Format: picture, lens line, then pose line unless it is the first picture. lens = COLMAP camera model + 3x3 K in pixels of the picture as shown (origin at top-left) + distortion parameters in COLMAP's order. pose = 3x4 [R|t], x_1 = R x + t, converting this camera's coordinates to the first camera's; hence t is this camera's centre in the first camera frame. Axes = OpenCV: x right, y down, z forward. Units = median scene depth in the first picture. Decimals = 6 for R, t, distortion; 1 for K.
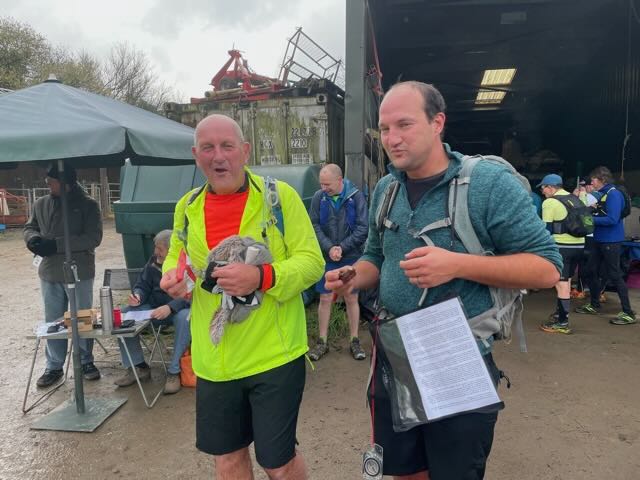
lens RADIAL K [[487.3, 0, 309.9], [0, 487.3, 238.5], [0, 0, 1]] dist [0.077561, -0.103942]
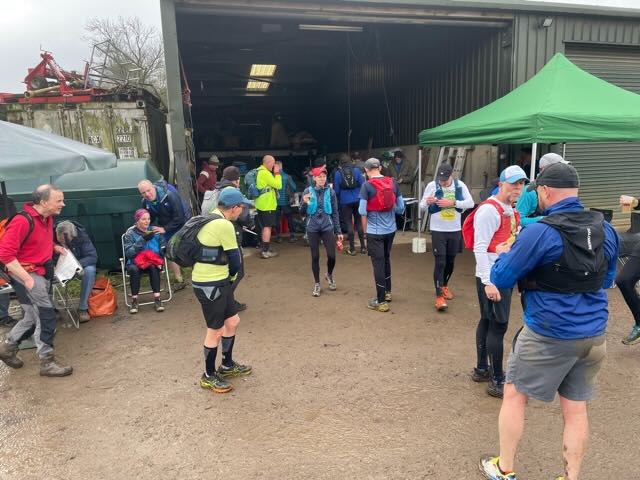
lens RADIAL K [[486.6, 0, 320.4], [0, 486.6, 236.7], [0, 0, 1]] dist [0.078826, -0.106290]
pose [[0.890812, -0.098342, 0.443603, -0.157041], [0.073080, 0.994596, 0.073738, -0.001574], [-0.448457, -0.033268, 0.893185, -0.356698]]
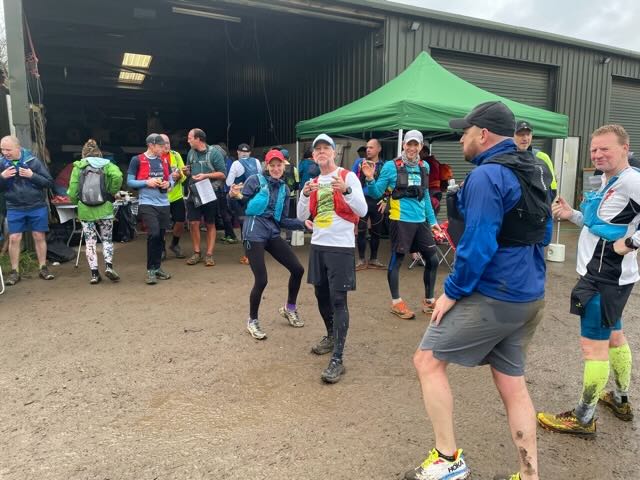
lens RADIAL K [[486.6, 0, 320.4], [0, 486.6, 236.7], [0, 0, 1]] dist [0.078826, -0.106290]
pose [[0.767579, -0.088822, 0.634770, -0.114384], [0.058070, 0.995916, 0.069137, 0.048905], [-0.638318, -0.016207, 0.769602, -0.338765]]
